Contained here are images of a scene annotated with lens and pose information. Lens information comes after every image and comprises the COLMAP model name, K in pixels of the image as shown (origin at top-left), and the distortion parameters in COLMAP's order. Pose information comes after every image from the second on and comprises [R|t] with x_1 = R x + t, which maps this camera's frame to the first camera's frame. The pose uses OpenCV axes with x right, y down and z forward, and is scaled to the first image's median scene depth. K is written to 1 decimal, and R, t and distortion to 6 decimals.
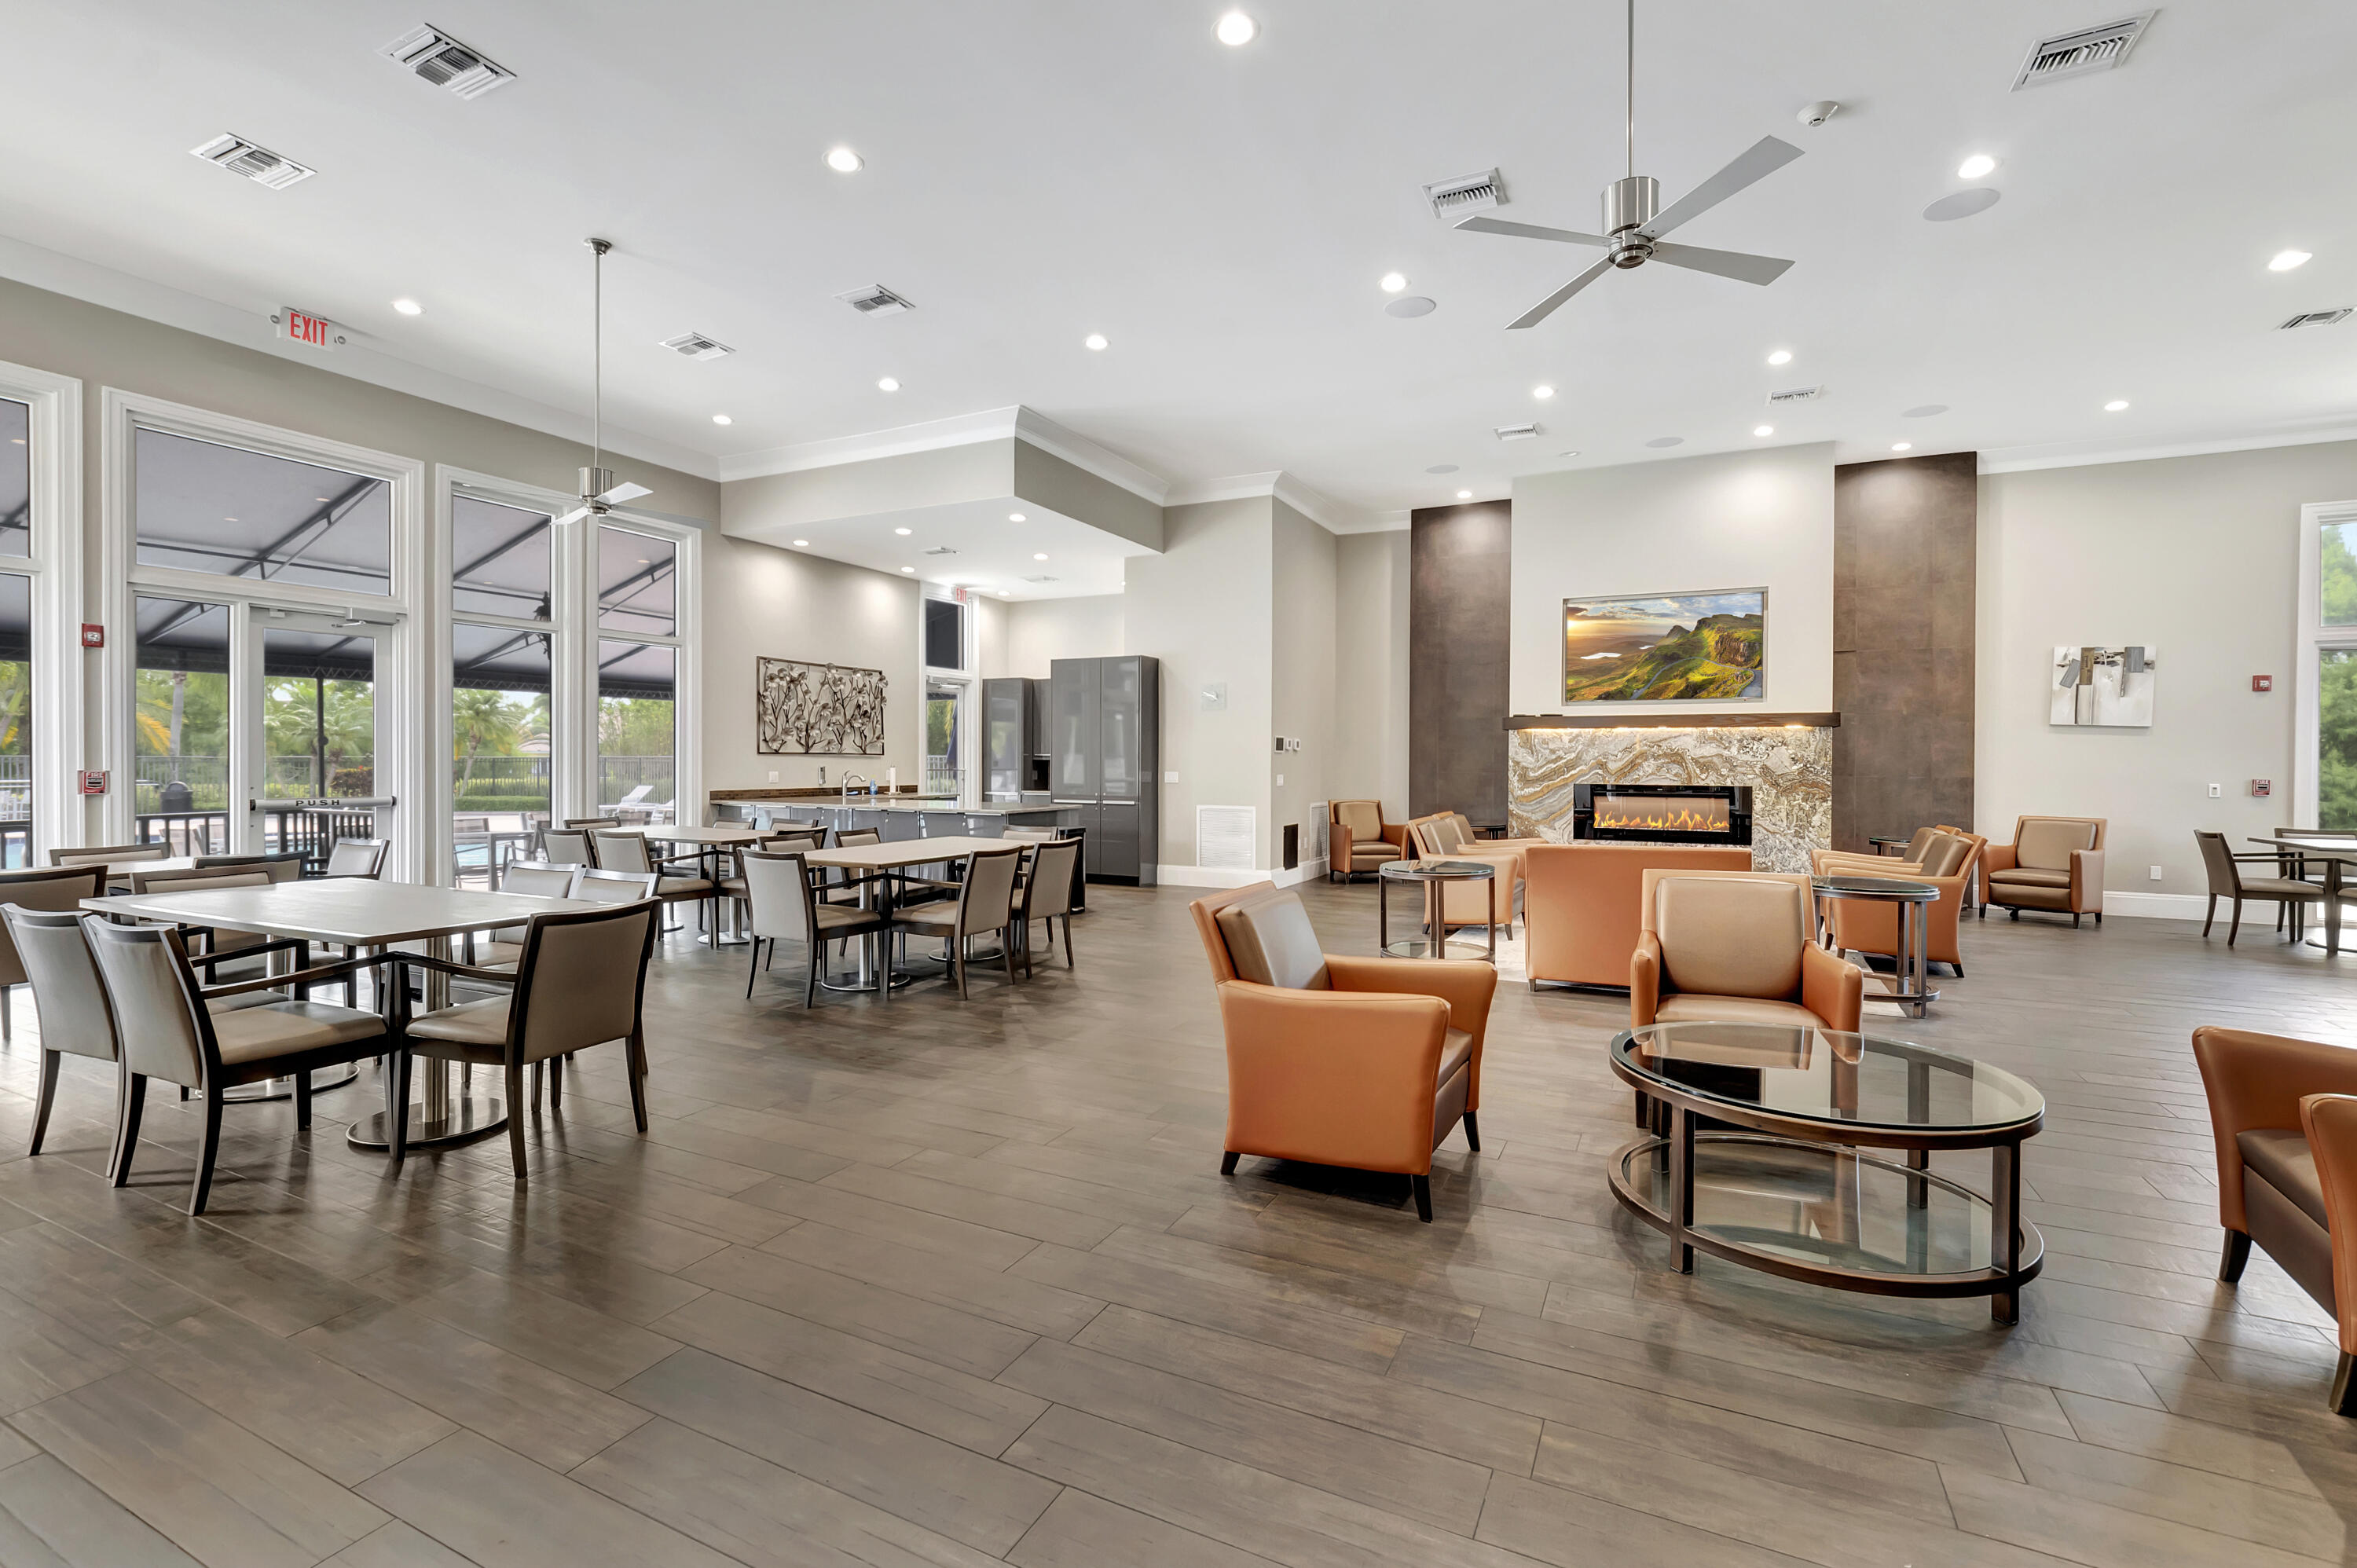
lens RADIAL K [[1045.6, 0, 1172.6], [0, 1045.6, 768.8], [0, 0, 1]] dist [-0.003258, 0.000089]
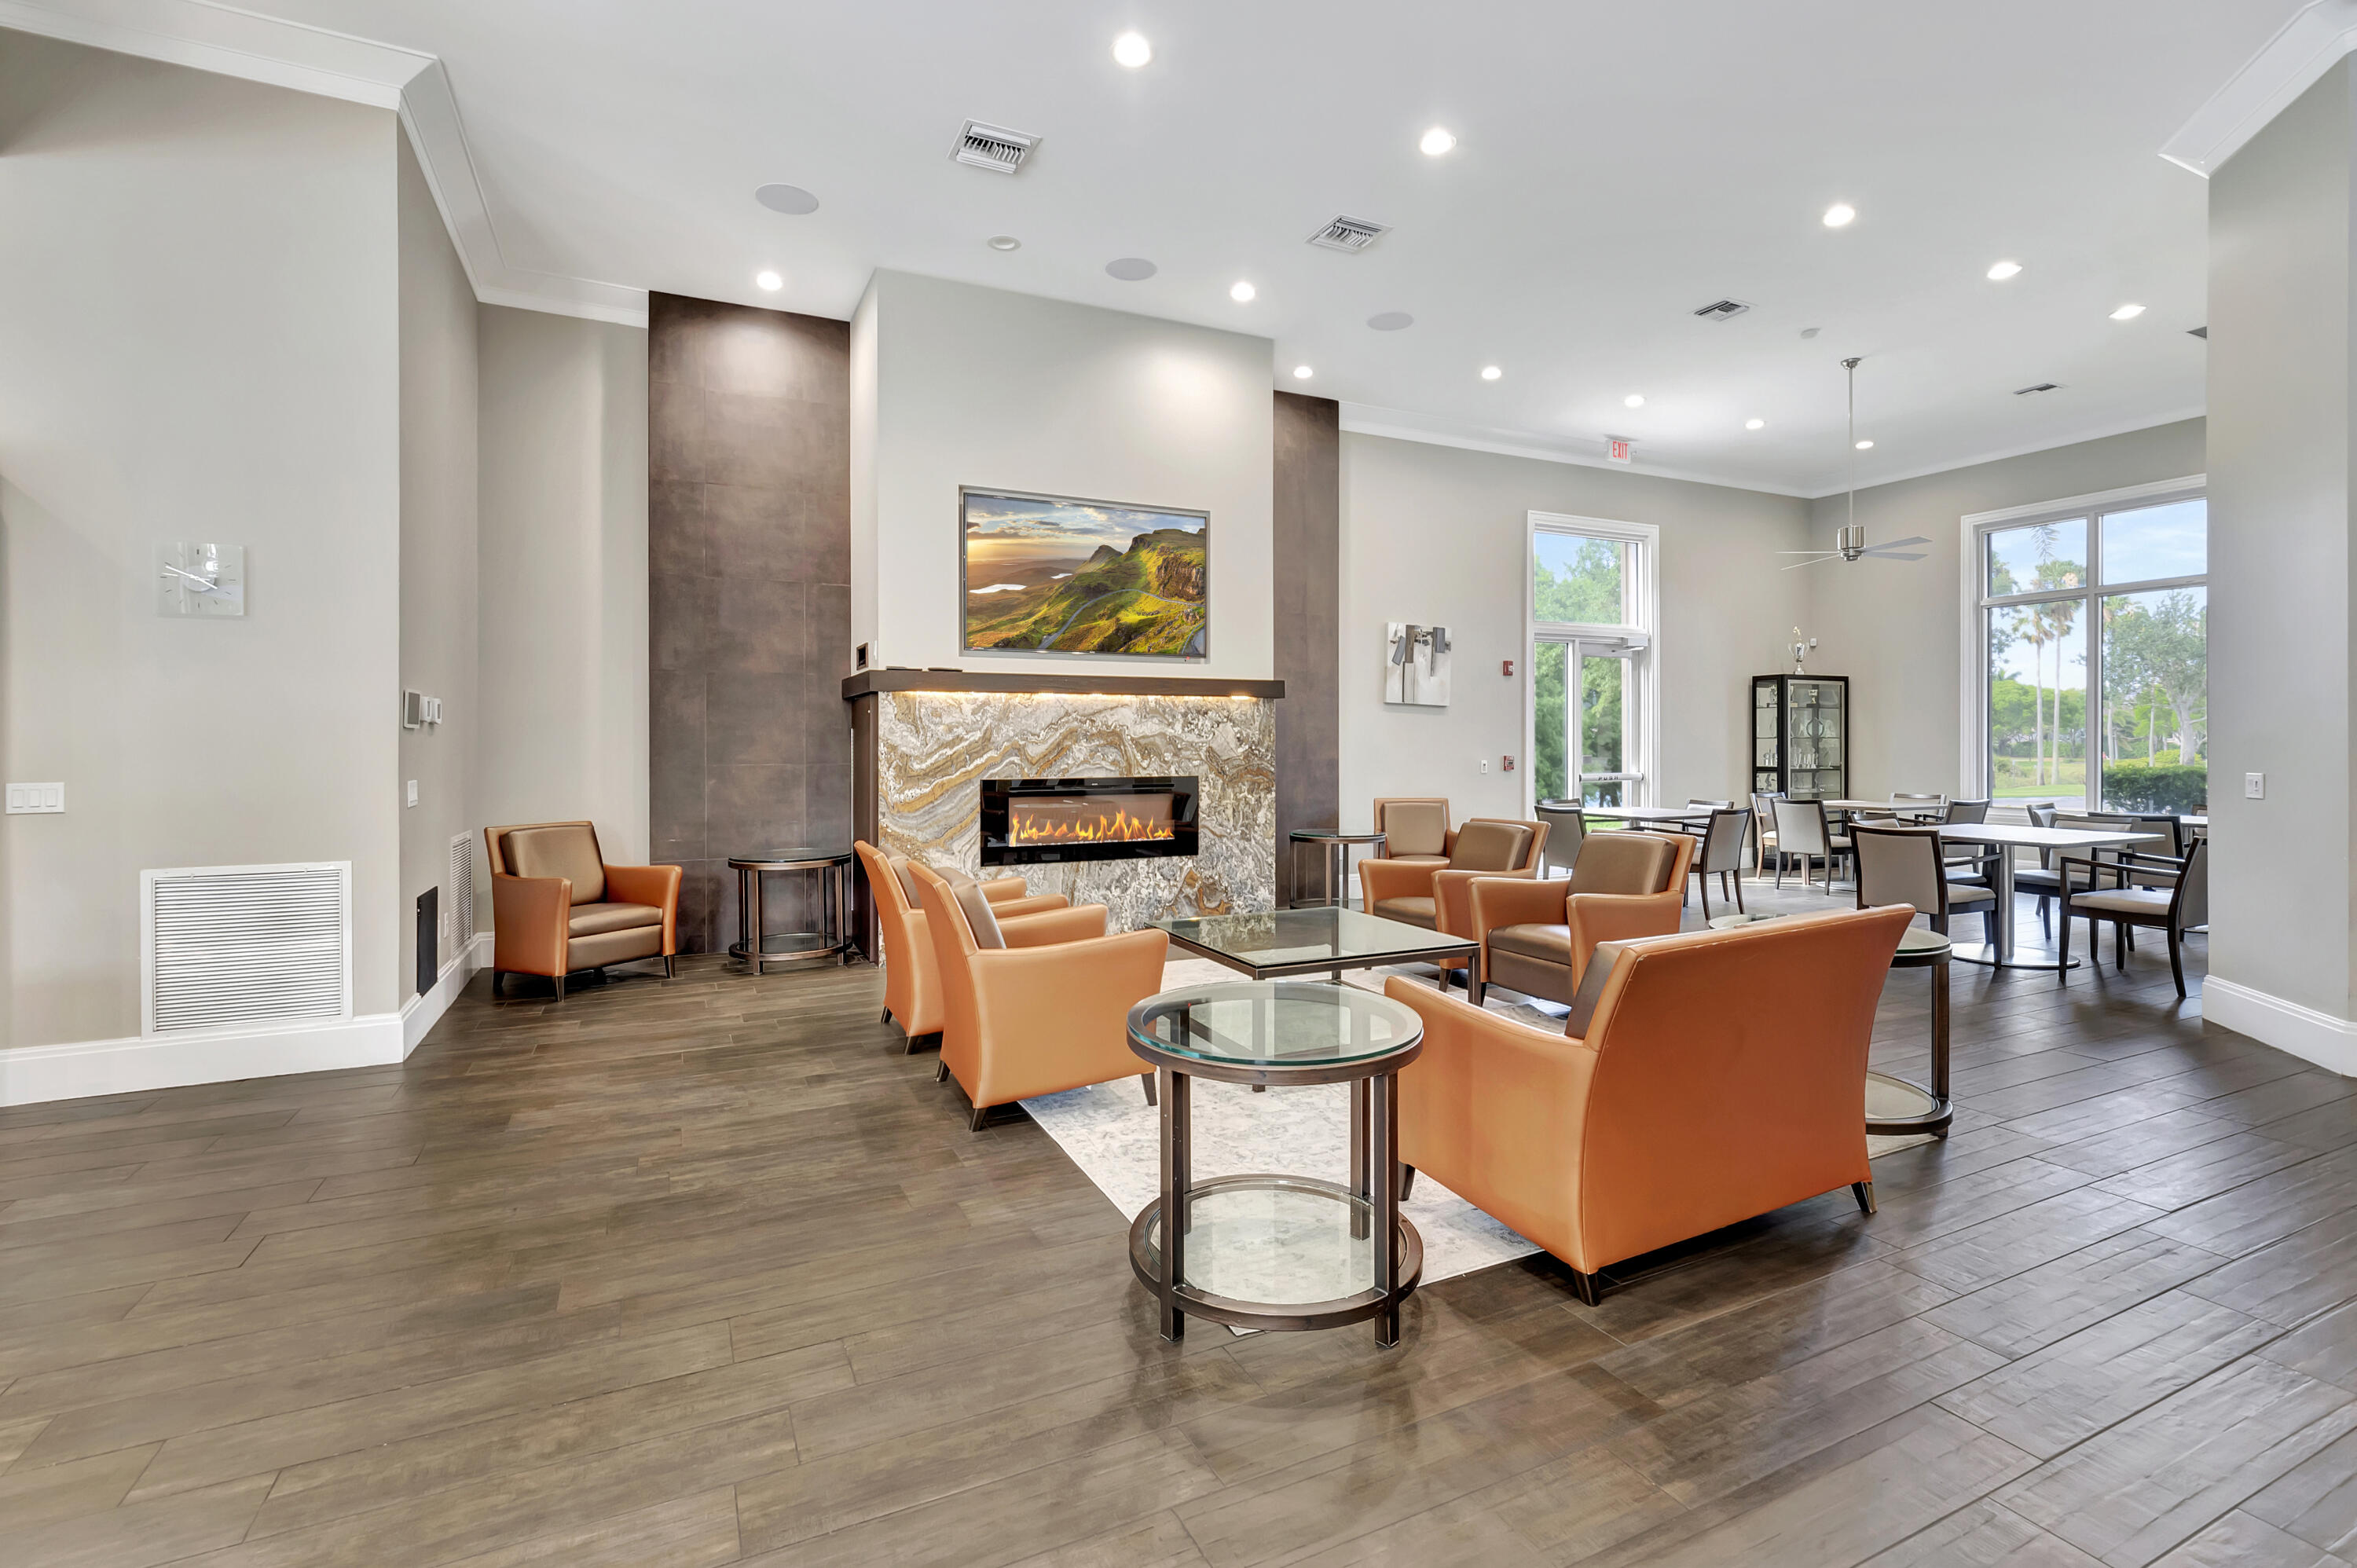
lens RADIAL K [[1045.6, 0, 1149.3], [0, 1045.6, 746.8], [0, 0, 1]] dist [-0.003258, 0.000089]
pose [[0.621878, -0.008923, 0.783063, -0.047117], [0.013575, 0.999908, 0.000613, -0.004605], [-0.782996, 0.010249, 0.621942, 0.526648]]
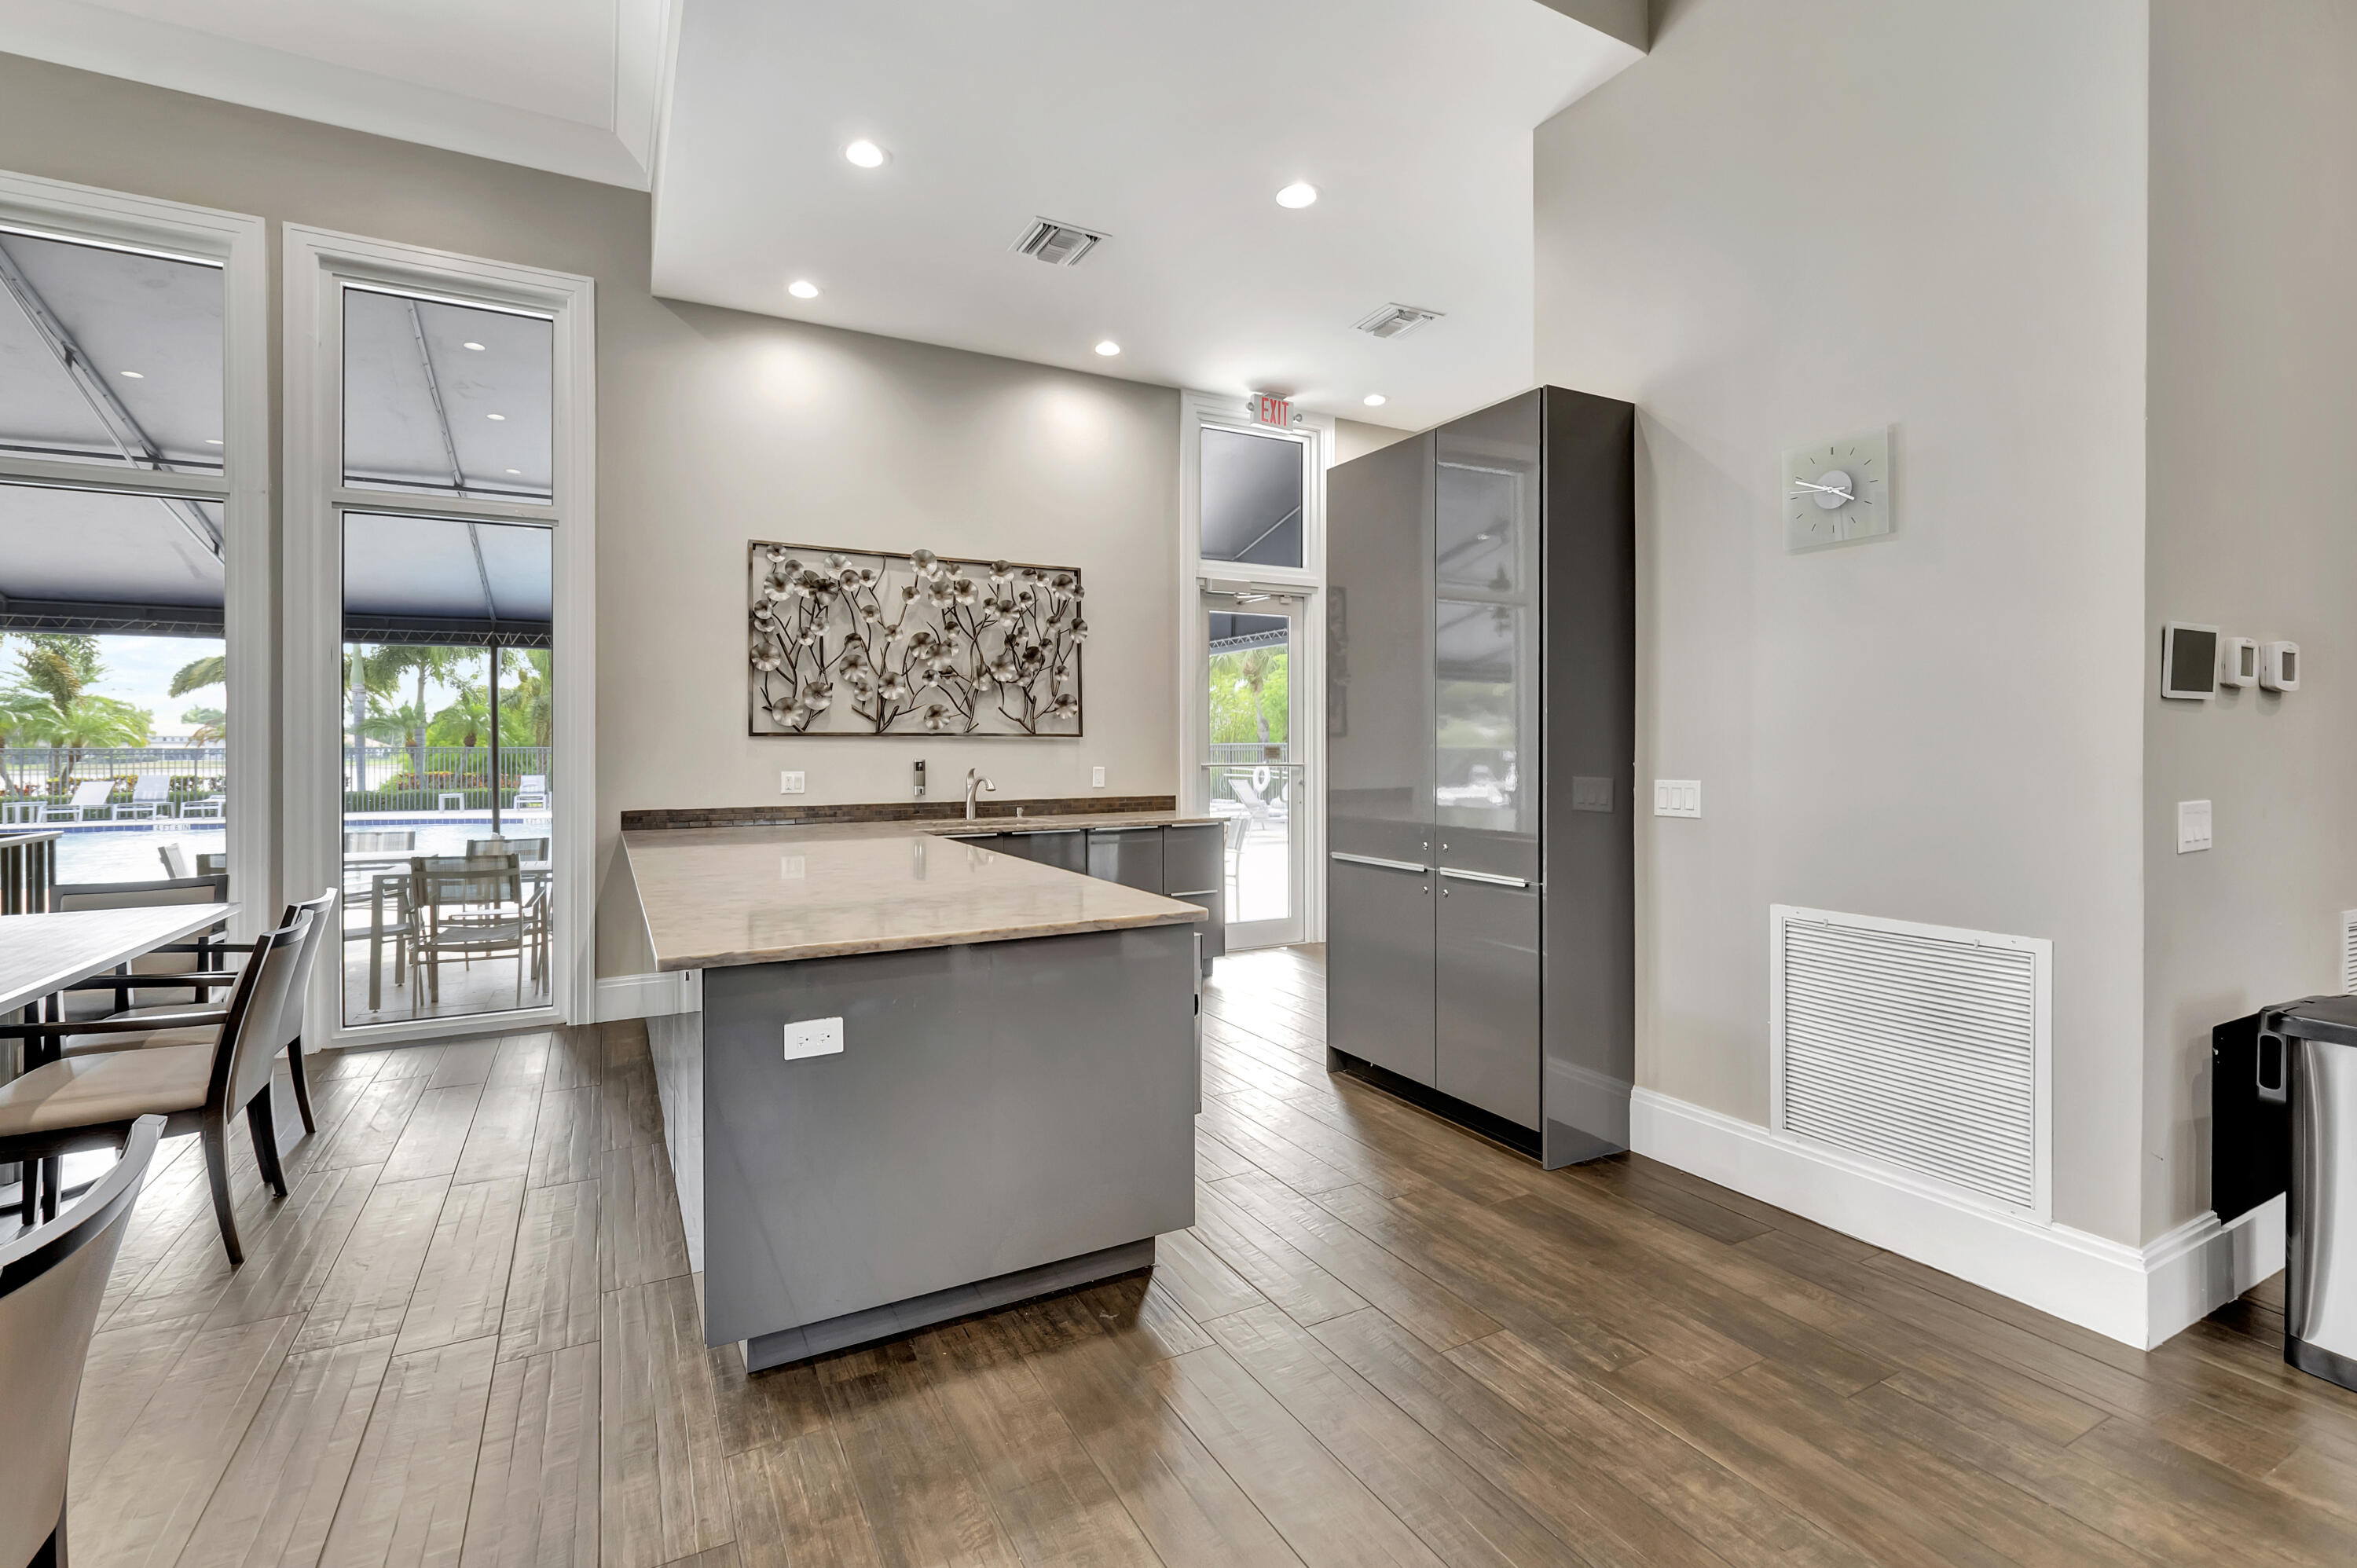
lens RADIAL K [[1045.6, 0, 1170.6], [0, 1045.6, 760.9], [0, 0, 1]] dist [-0.003258, 0.000089]
pose [[0.809421, 0.001174, -0.587228, 0.061023], [-0.001150, 0.999999, 0.000414, -0.002552], [0.587228, 0.000340, 0.809421, 0.740354]]
